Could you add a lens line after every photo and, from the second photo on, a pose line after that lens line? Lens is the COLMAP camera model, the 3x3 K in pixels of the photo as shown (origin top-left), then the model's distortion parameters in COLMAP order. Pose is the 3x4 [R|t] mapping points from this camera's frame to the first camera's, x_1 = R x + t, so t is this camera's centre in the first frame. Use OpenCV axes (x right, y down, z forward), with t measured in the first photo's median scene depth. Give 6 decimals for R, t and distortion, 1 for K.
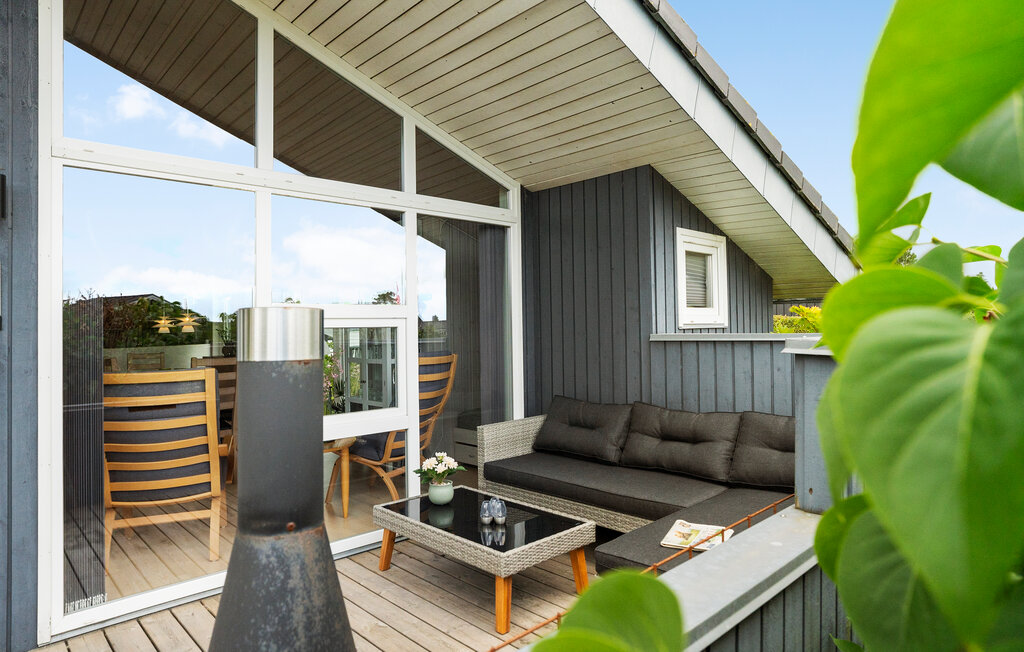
lens RADIAL K [[605.4, 0, 512.0], [0, 605.4, 326.0], [0, 0, 1]] dist [-0.001129, -0.000173]
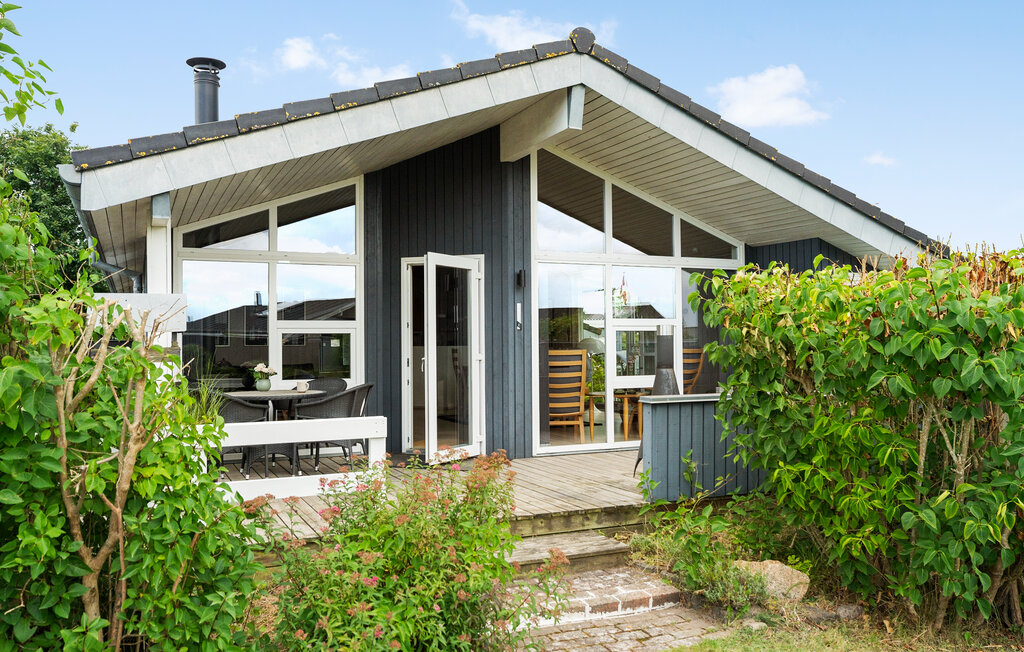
lens RADIAL K [[822.2, 0, 512.0], [0, 822.2, 326.0], [0, 0, 1]] dist [0.001741, 0.000091]
pose [[0.948151, -0.001089, -0.317818, 0.139381], [-0.005197, 0.999807, -0.018930, 0.035268], [0.317778, 0.019600, 0.947963, -1.454831]]
